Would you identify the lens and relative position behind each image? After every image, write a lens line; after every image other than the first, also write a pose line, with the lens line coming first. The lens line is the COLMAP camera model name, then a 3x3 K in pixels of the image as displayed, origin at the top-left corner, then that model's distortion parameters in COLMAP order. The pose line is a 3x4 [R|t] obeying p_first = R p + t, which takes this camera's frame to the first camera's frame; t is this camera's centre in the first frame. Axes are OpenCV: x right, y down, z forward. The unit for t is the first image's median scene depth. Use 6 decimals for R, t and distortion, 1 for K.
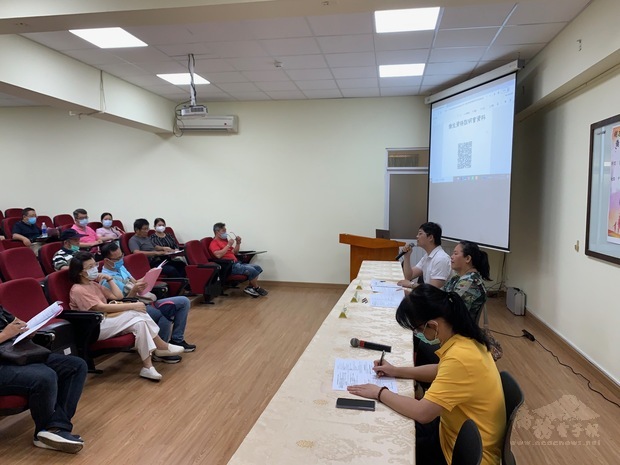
lens RADIAL K [[475.3, 0, 310.0], [0, 475.3, 232.5], [0, 0, 1]] dist [0.007556, 0.006195]
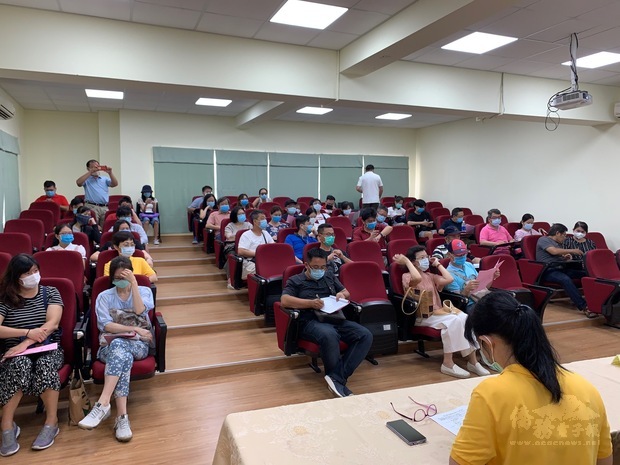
lens RADIAL K [[475.3, 0, 310.0], [0, 475.3, 232.5], [0, 0, 1]] dist [0.007556, 0.006195]
pose [[0.538151, 0.065507, -0.840299, 0.217212], [-0.070858, 0.996962, 0.032341, -0.004579], [0.839865, 0.042138, 0.541158, 0.118325]]
